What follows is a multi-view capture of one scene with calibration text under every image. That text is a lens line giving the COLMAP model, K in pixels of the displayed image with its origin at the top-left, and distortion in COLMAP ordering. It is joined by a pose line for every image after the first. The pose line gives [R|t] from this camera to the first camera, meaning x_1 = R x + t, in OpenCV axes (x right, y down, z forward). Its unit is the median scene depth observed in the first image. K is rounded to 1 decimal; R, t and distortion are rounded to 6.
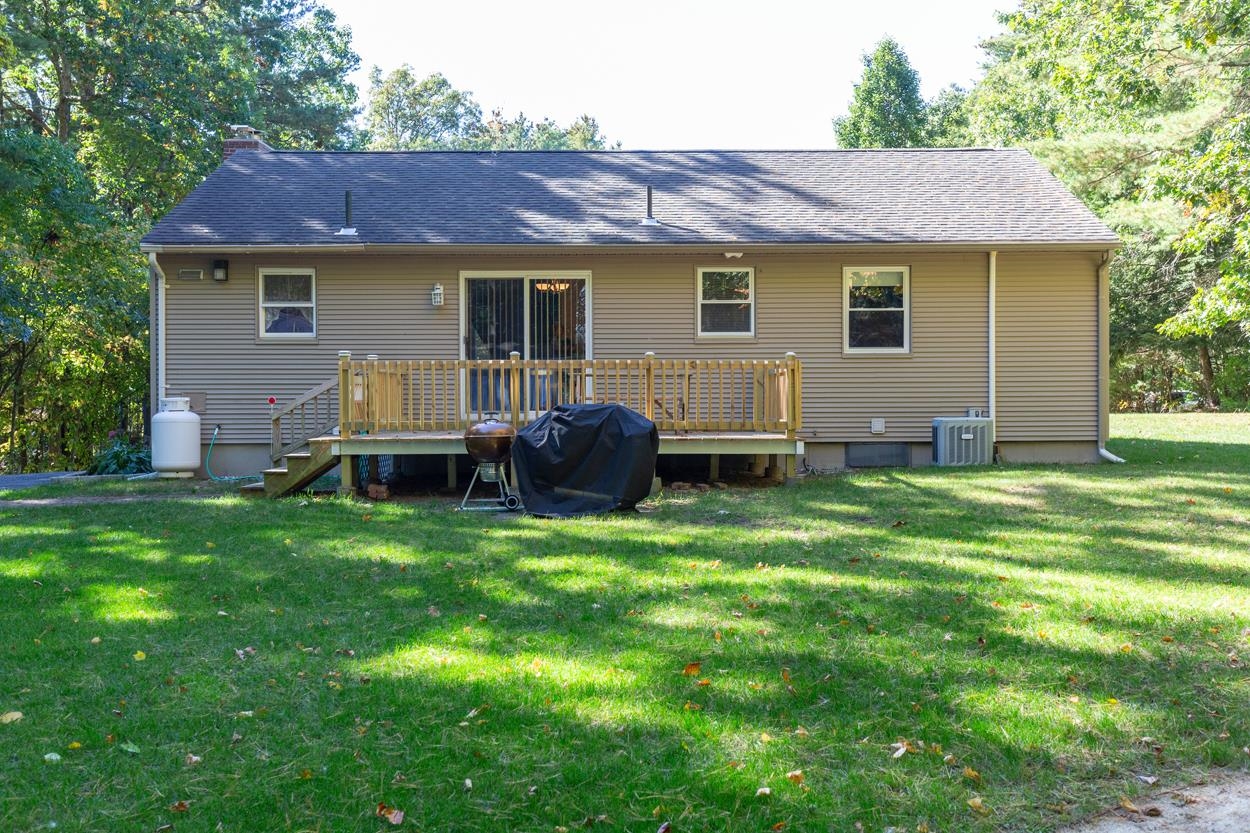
lens RADIAL K [[1247.4, 0, 636.5], [0, 1247.4, 387.7], [0, 0, 1]] dist [0.004722, 0.000000]
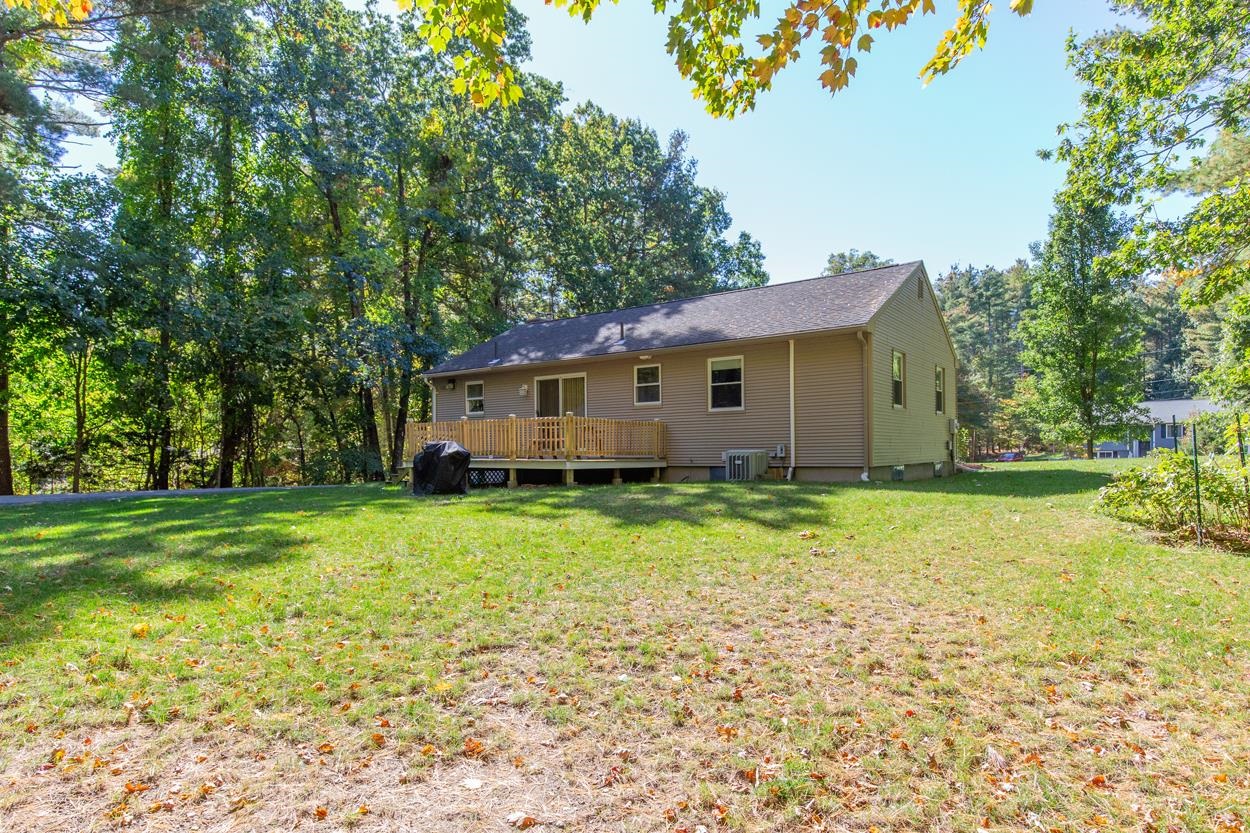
lens RADIAL K [[727.7, 0, 628.9], [0, 727.7, 433.2], [0, 0, 1]] dist [0.009727, -0.002912]
pose [[0.784174, -0.019168, -0.620244, 0.676866], [0.007140, 0.999735, -0.021868, 0.020925], [0.620499, 0.012720, 0.784104, 0.188890]]
